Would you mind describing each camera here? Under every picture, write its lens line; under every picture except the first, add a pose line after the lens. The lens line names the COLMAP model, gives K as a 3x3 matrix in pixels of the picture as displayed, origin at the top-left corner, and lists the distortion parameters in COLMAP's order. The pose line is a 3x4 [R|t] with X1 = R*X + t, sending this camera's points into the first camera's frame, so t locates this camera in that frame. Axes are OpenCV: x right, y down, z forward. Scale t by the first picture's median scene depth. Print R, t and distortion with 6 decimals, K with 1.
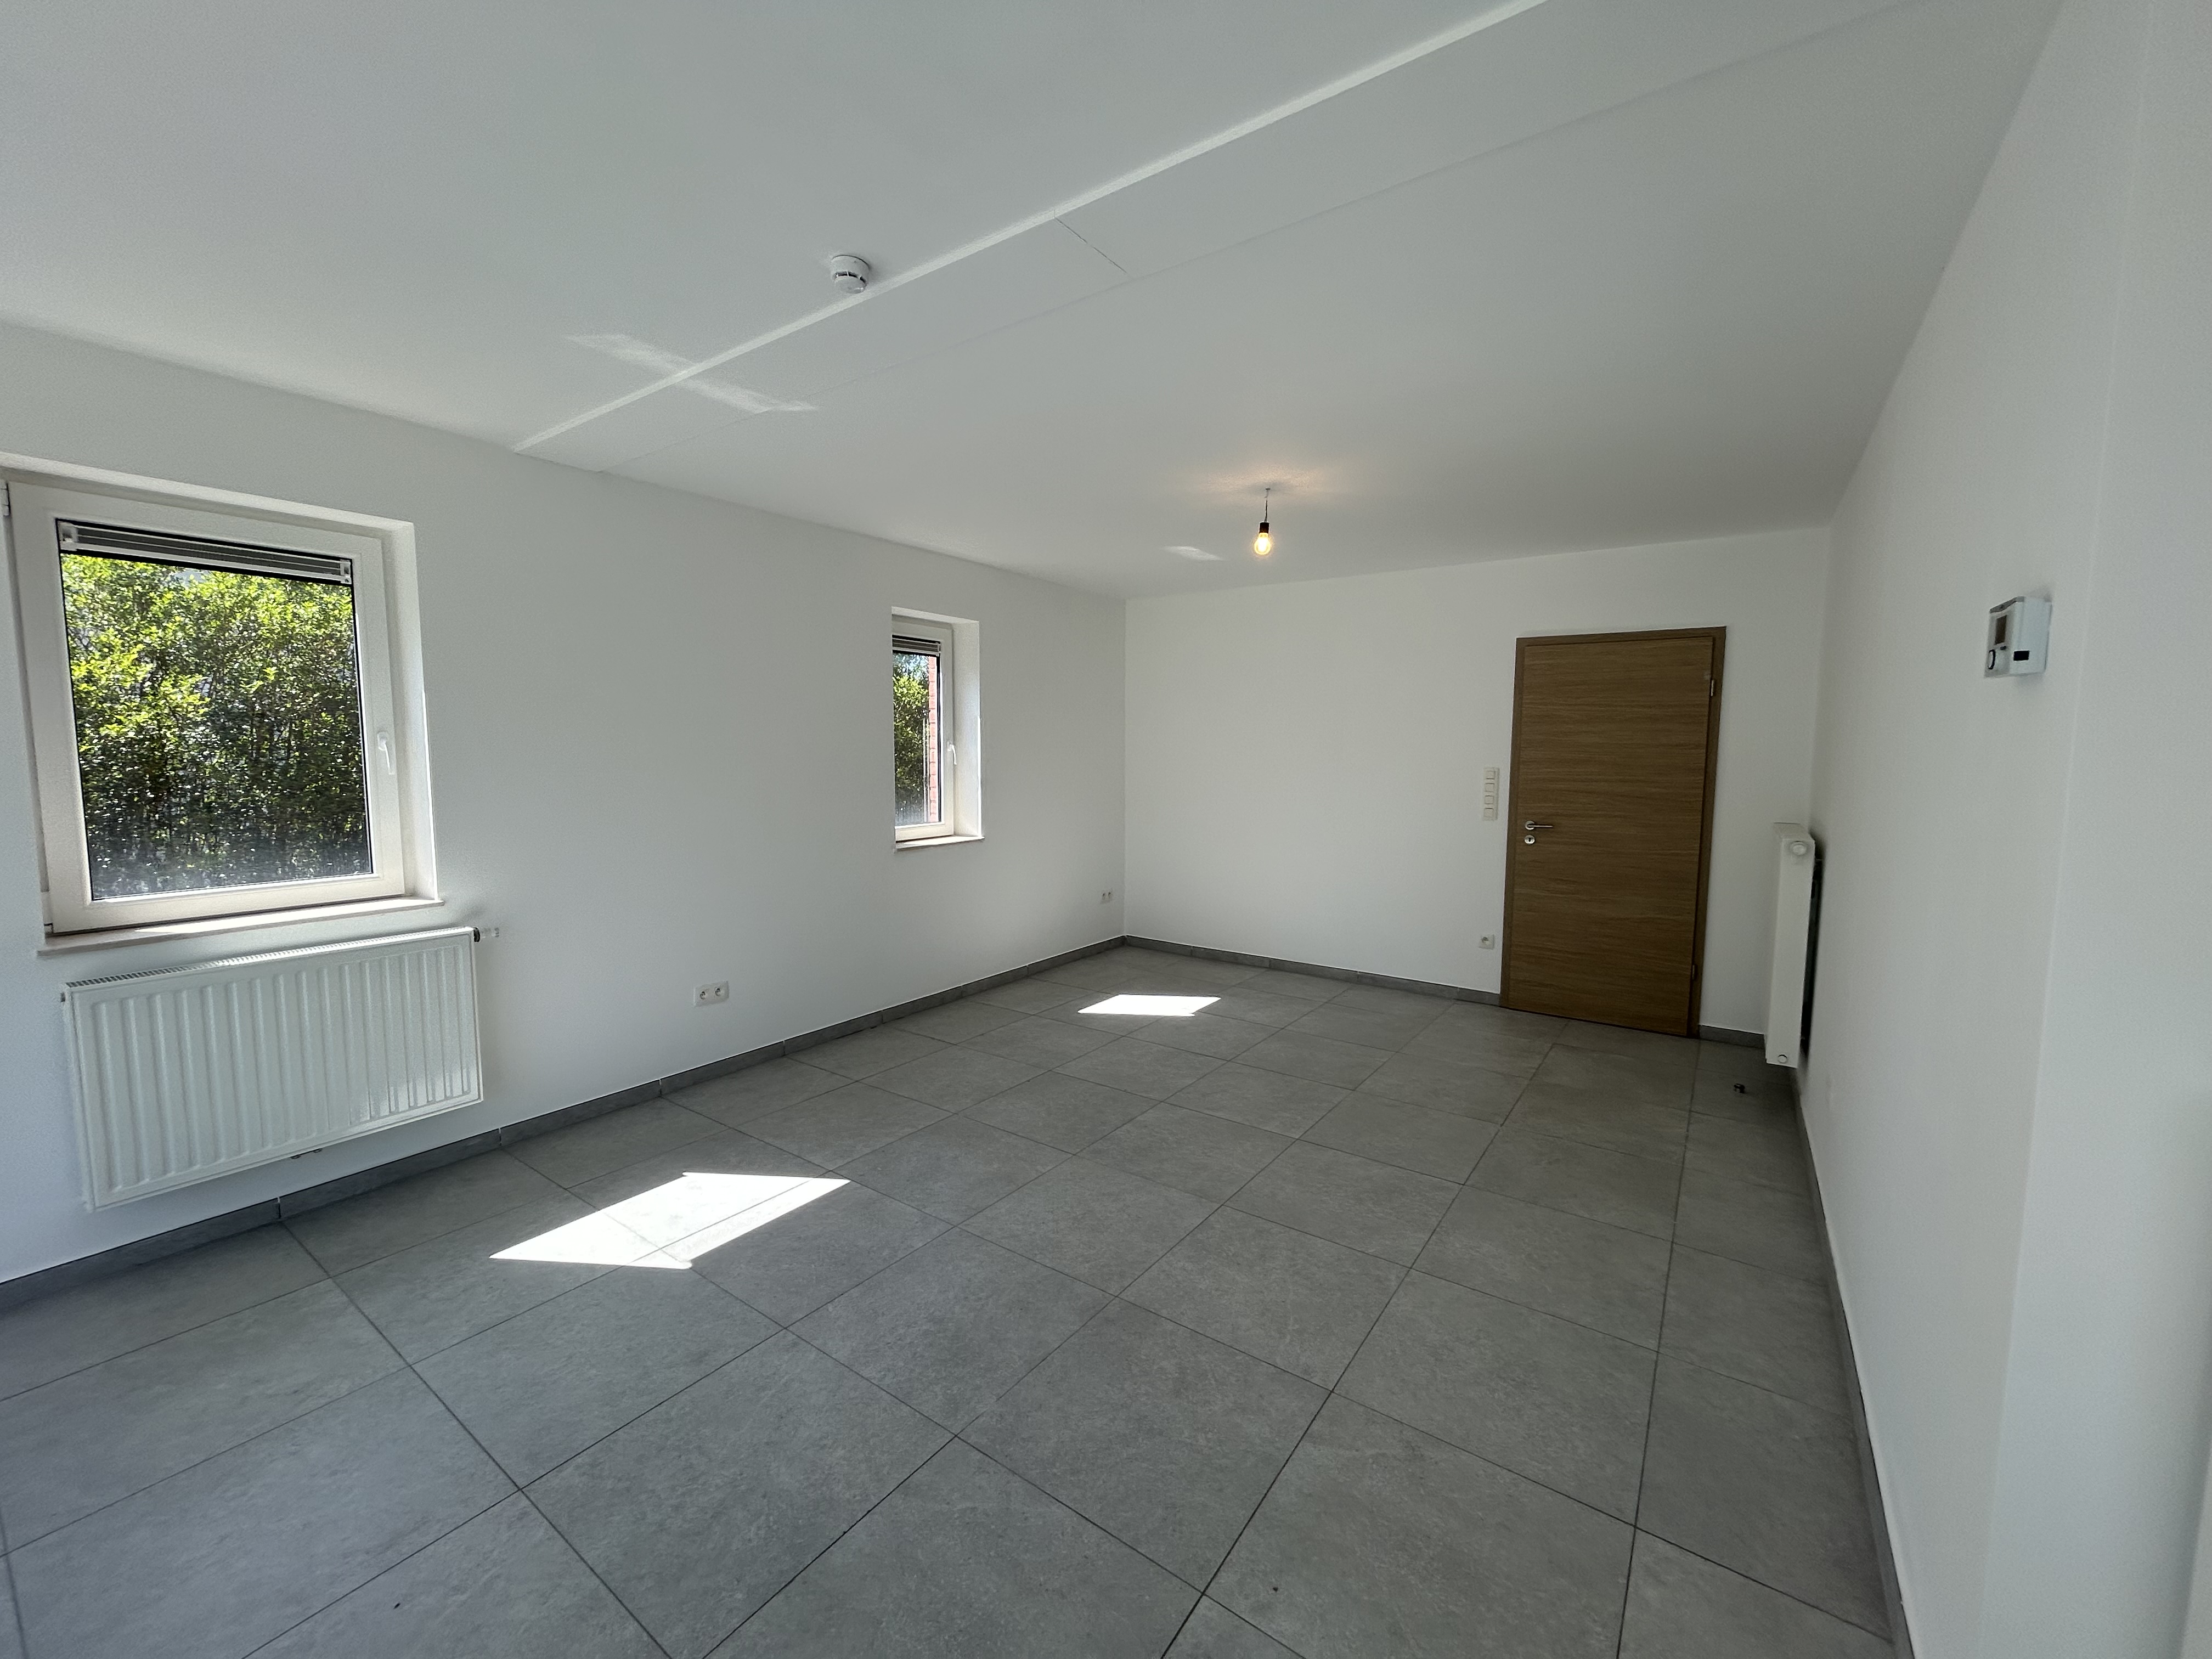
lens RADIAL K [[885.5, 0, 1112.1], [0, 885.5, 817.7], [0, 0, 1]] dist [0.002763, -0.000038]
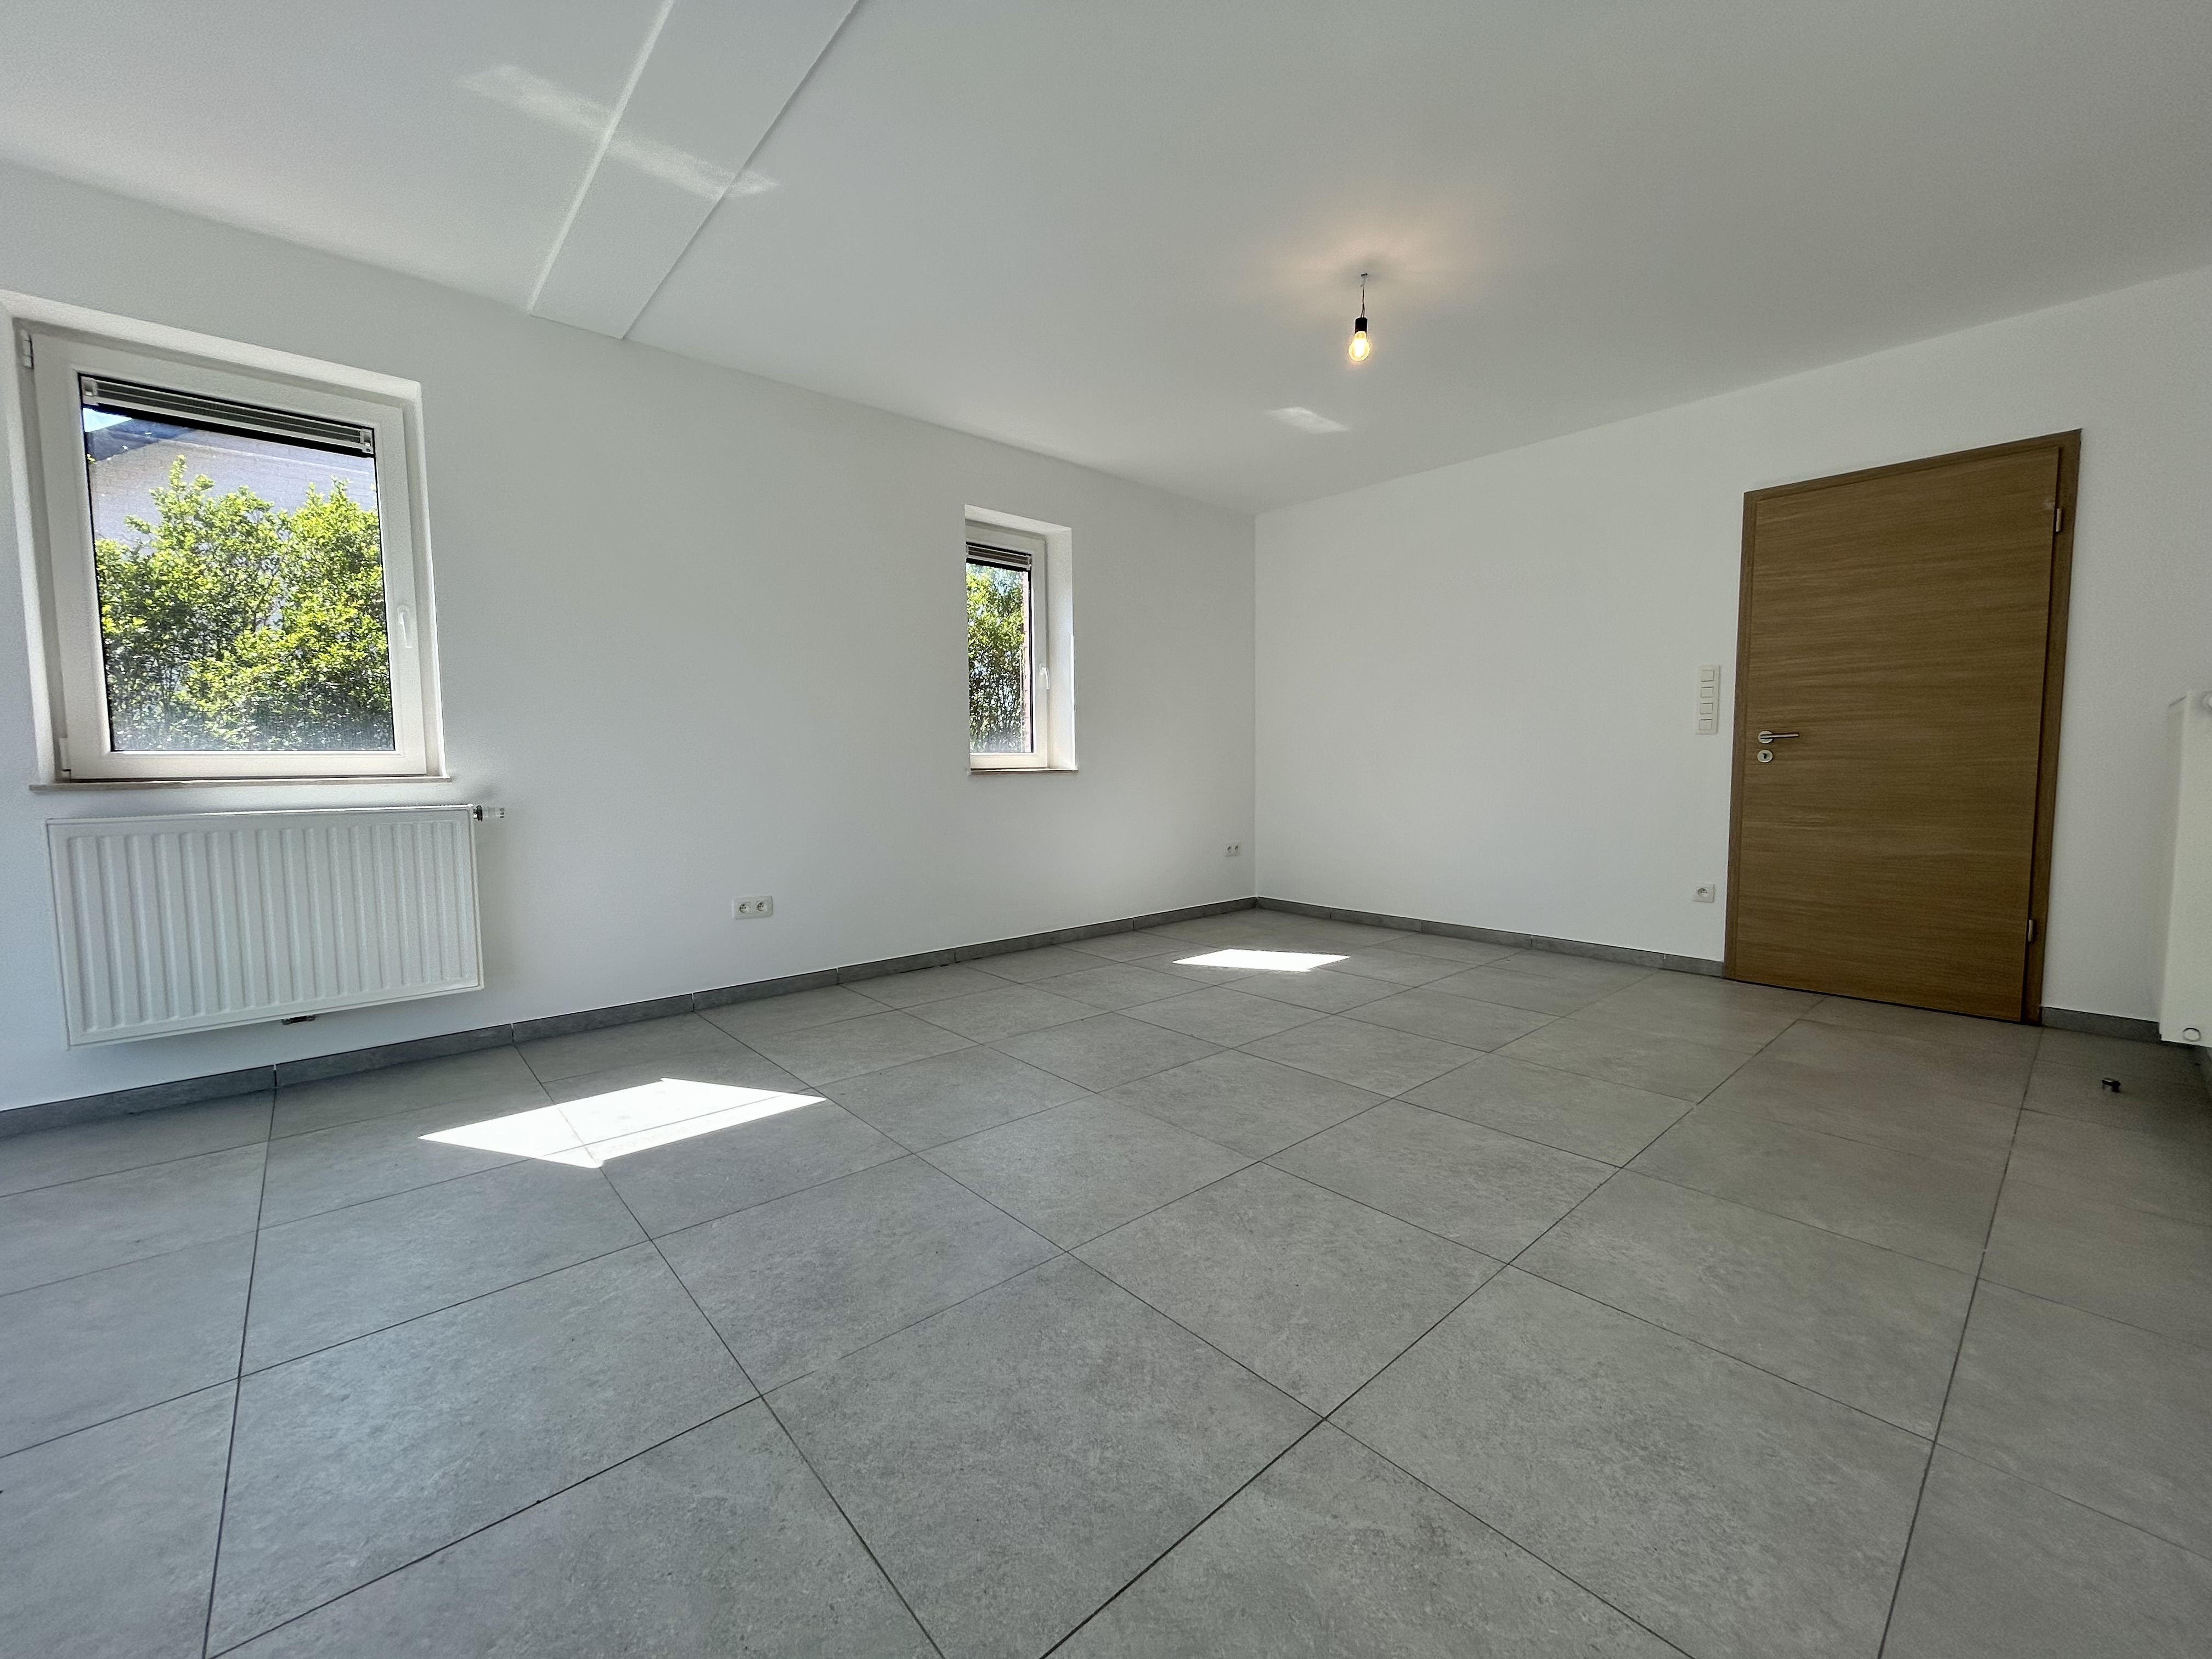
lens RADIAL K [[885.5, 0, 1112.3], [0, 885.5, 821.3], [0, 0, 1]] dist [0.002763, -0.000038]
pose [[0.973993, 0.001190, -0.226574, 0.166840], [-0.004187, 0.999910, -0.012746, 0.154495], [0.226539, 0.013363, 0.973910, 0.231252]]
